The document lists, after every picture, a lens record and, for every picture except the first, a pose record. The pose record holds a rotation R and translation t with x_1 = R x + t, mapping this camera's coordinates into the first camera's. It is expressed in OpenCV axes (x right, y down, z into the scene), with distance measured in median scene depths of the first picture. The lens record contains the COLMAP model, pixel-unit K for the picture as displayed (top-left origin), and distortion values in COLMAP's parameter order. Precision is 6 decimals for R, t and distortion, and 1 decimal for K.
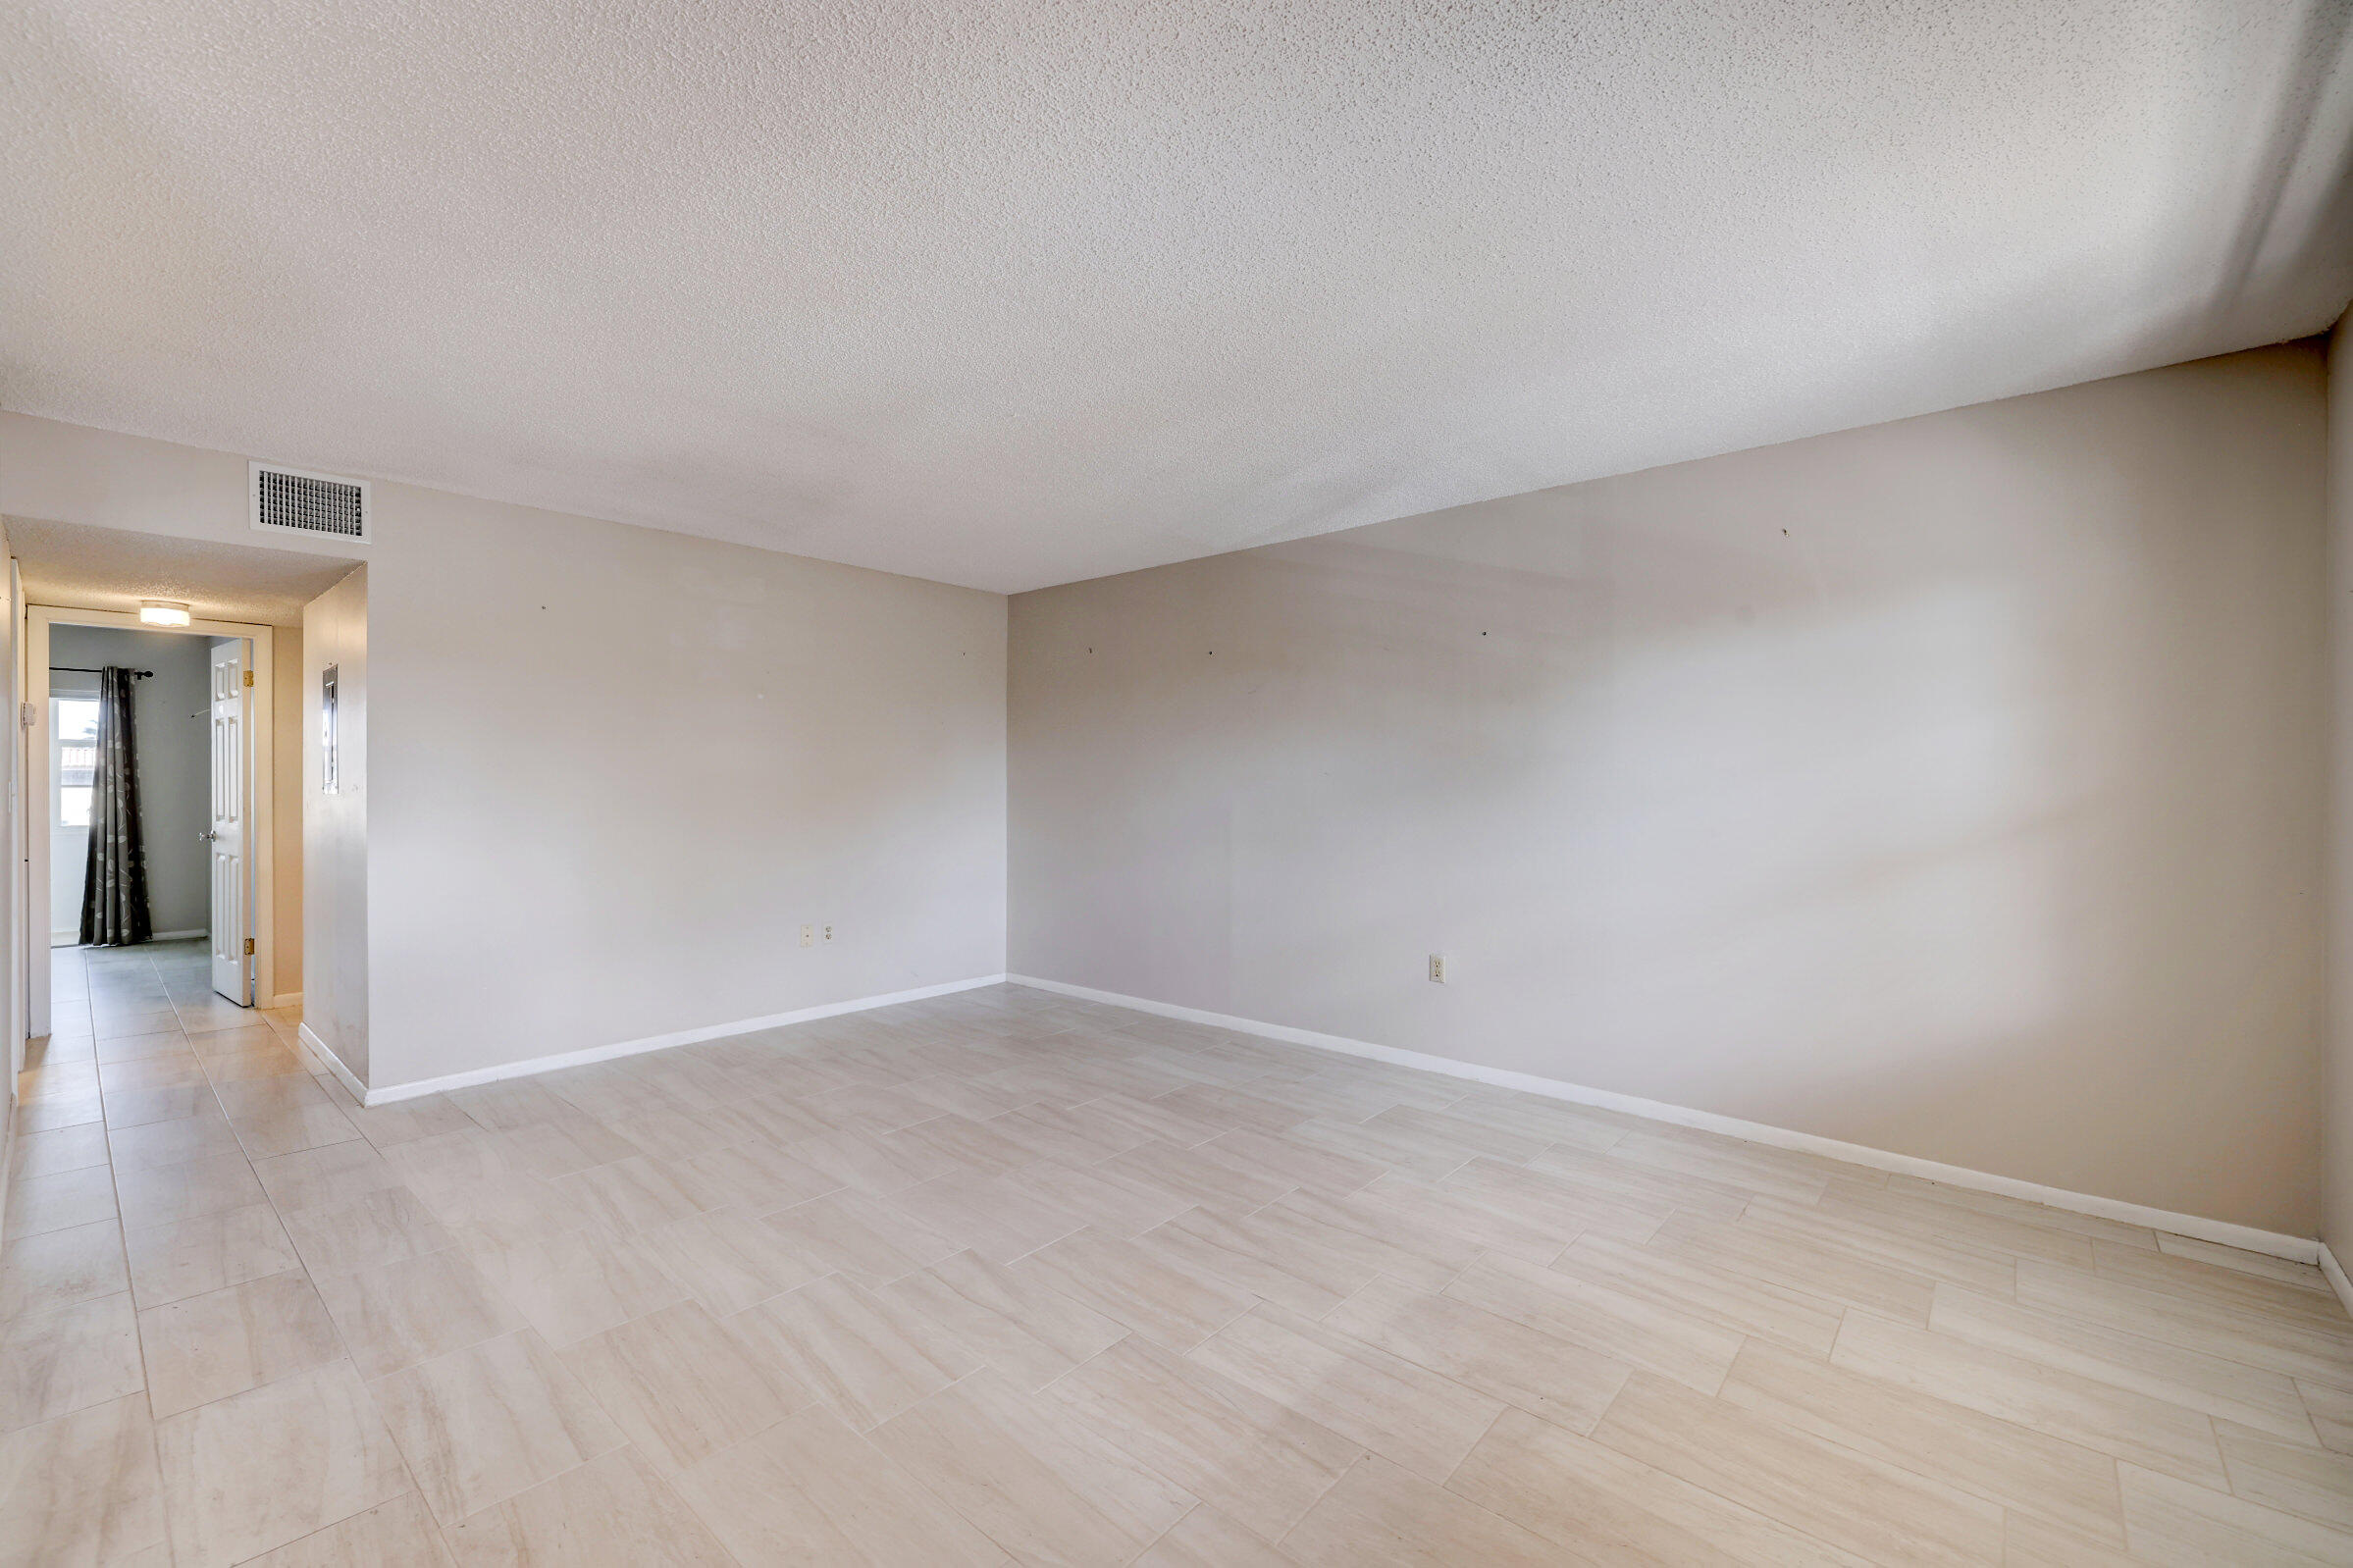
lens RADIAL K [[979.8, 0, 1162.6], [0, 979.8, 781.7], [0, 0, 1]] dist [-0.002494, 0.000305]
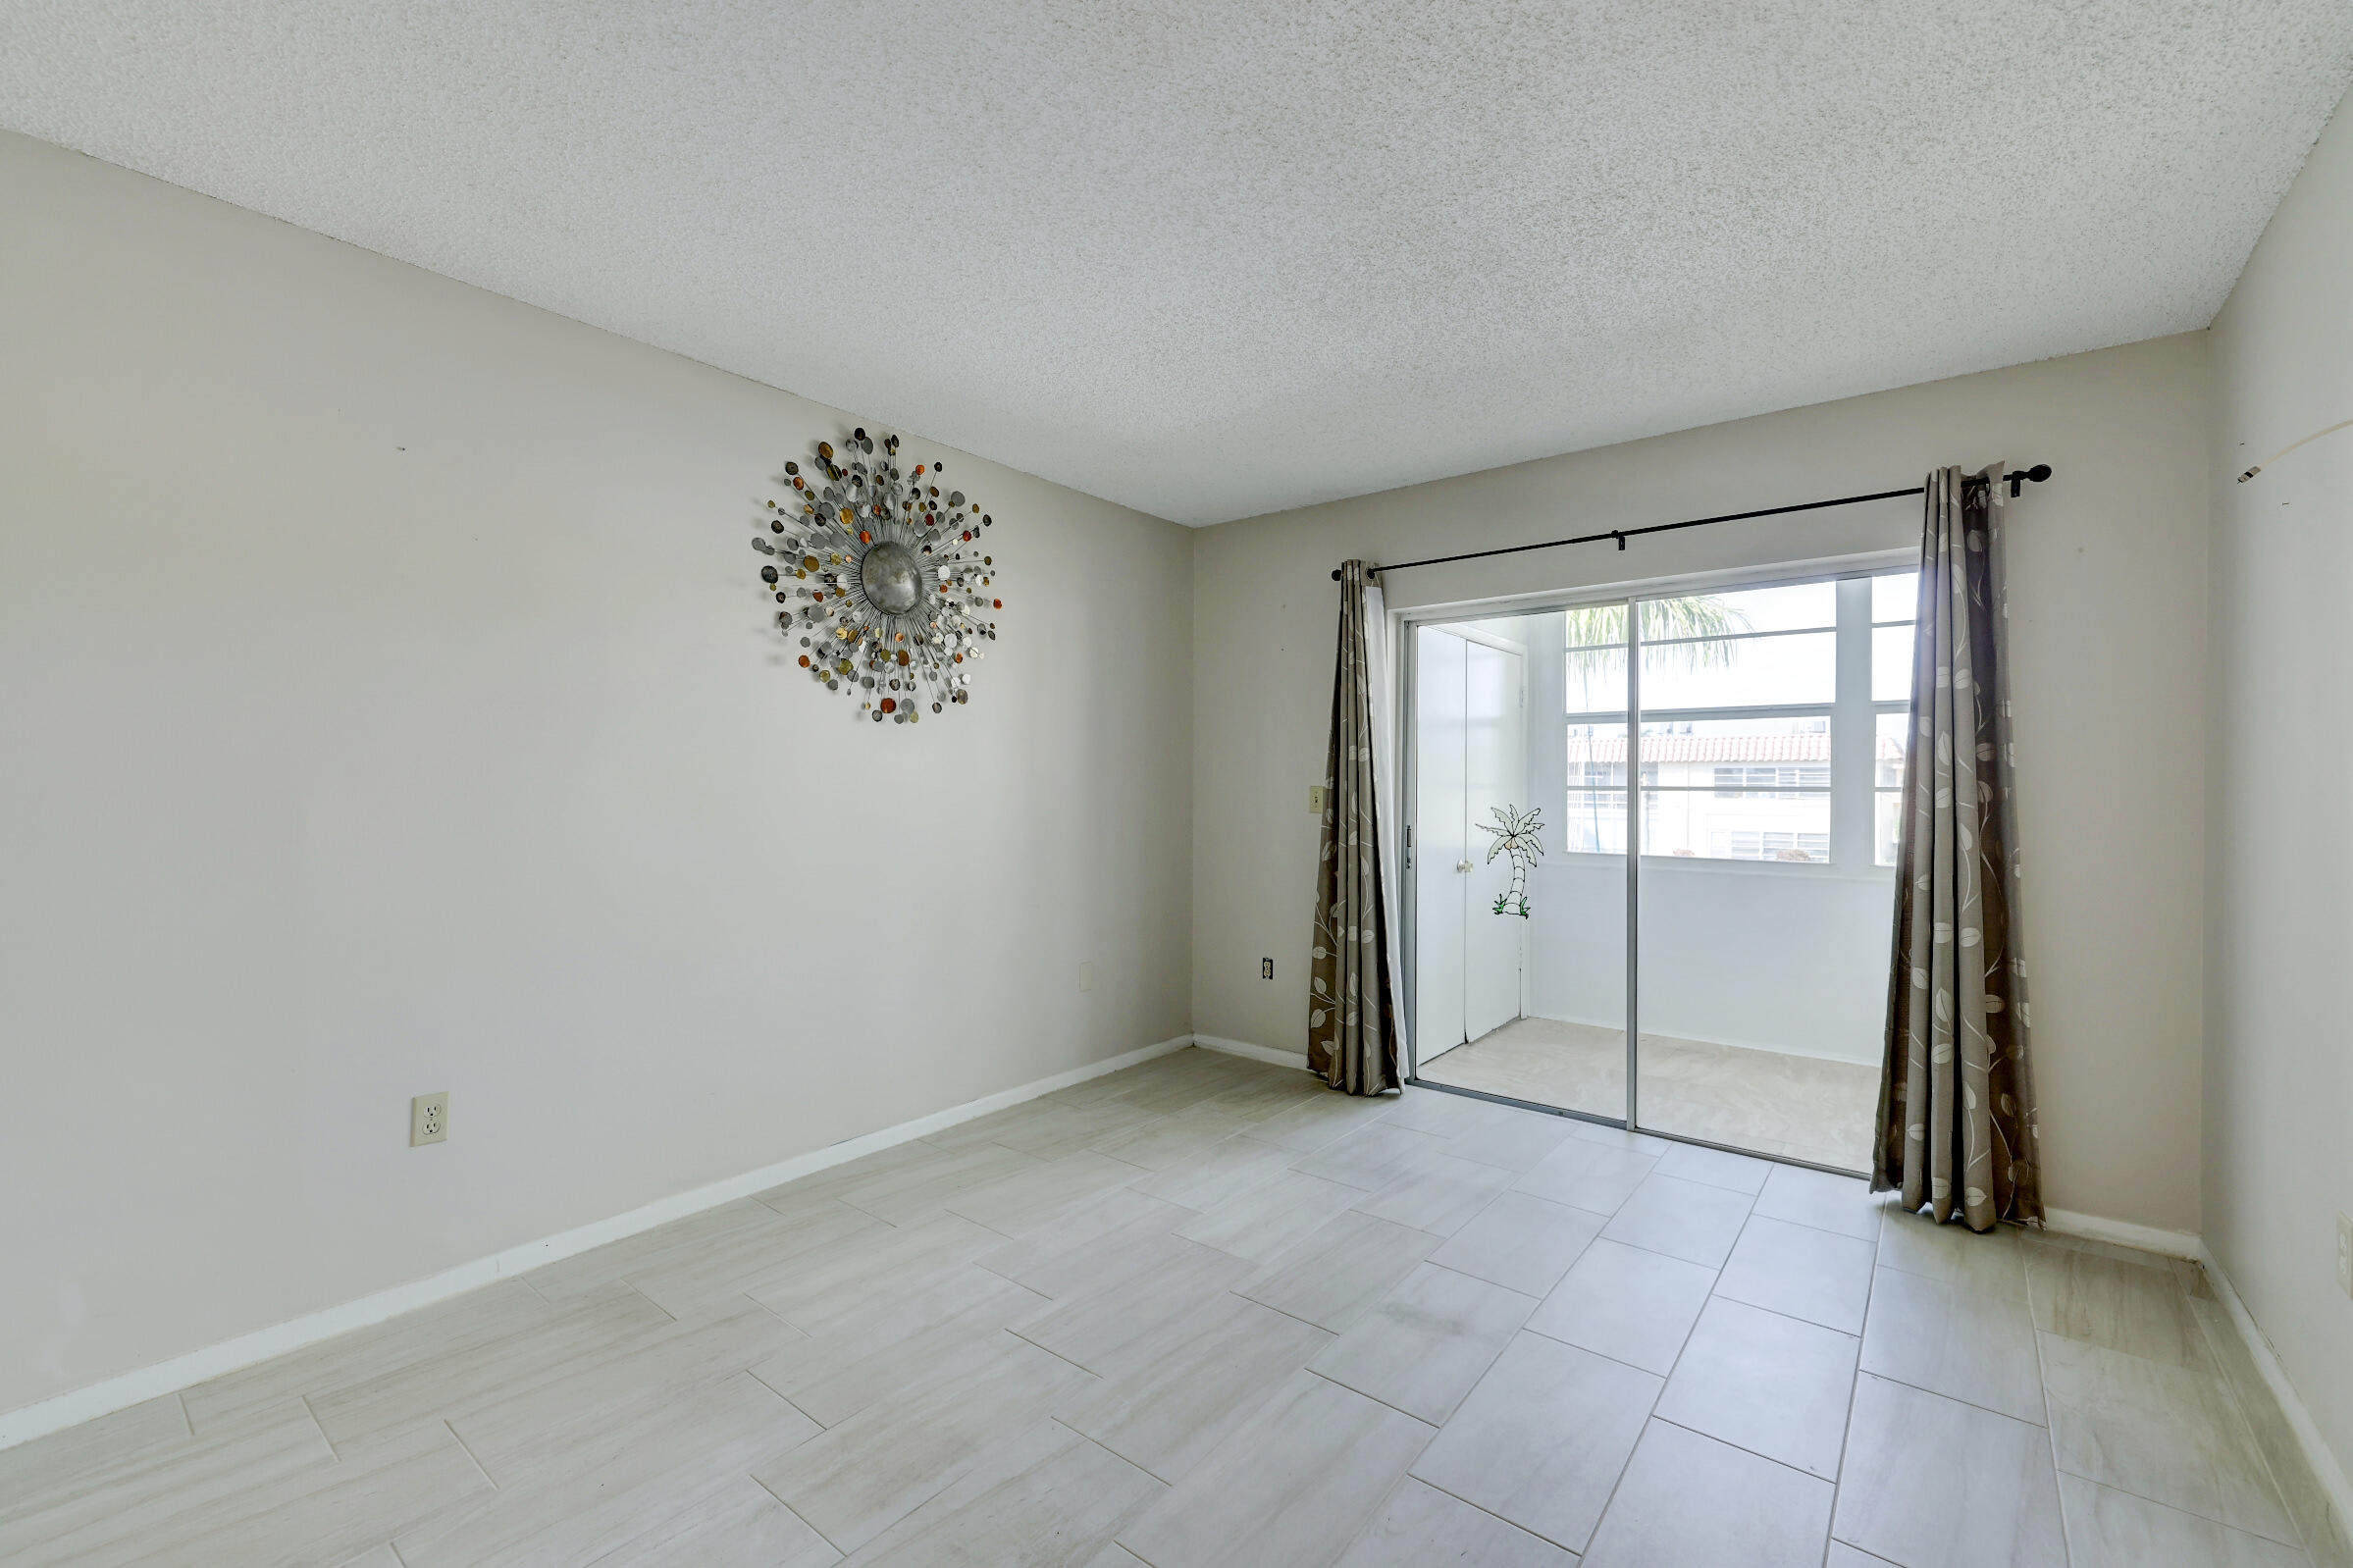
lens RADIAL K [[979.8, 0, 1165.0], [0, 979.8, 770.6], [0, 0, 1]] dist [-0.002494, 0.000305]
pose [[0.053182, -0.005242, -0.998571, -1.225496], [-0.009671, 0.999937, -0.005765, 0.002800], [0.998538, 0.009963, 0.053128, 1.164483]]
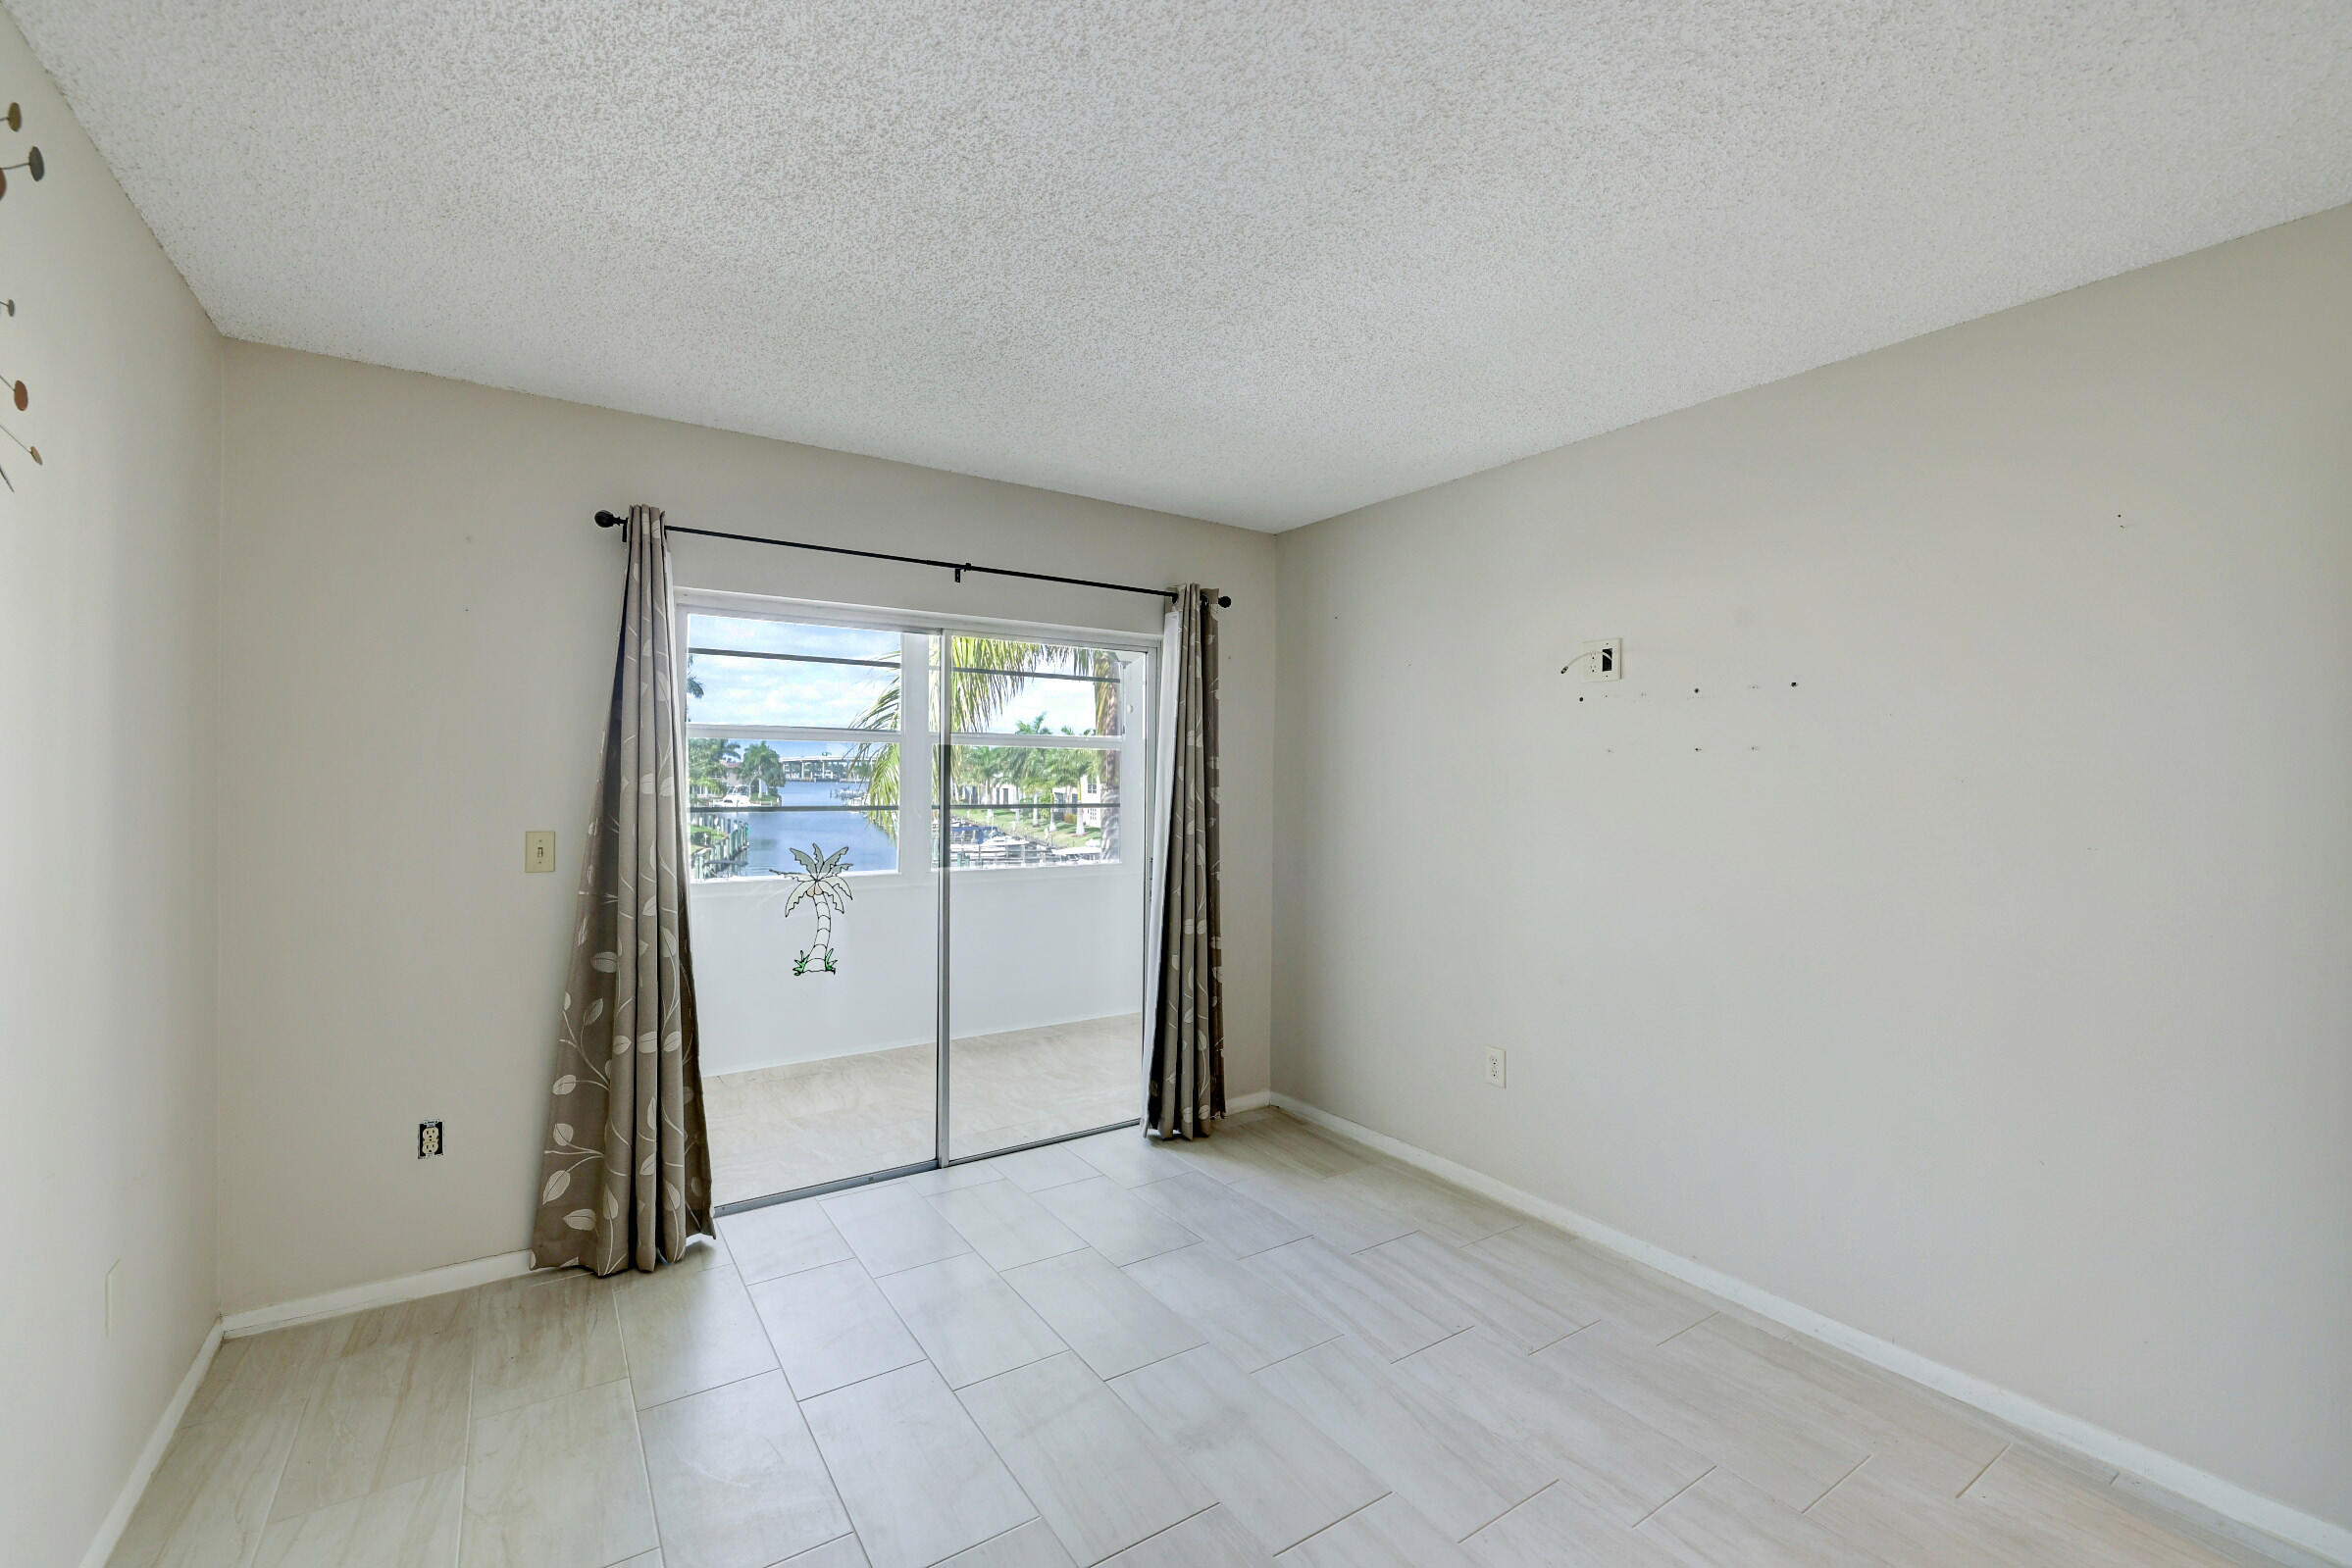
lens RADIAL K [[979.3, 0, 1156.1], [0, 979.3, 780.5], [0, 0, 1]] dist [-0.002494, 0.000305]
pose [[0.965037, 0.014491, -0.261713, -1.637947], [-0.015330, 0.999882, -0.001166, -0.027169], [0.261665, 0.005138, 0.965145, 0.863185]]
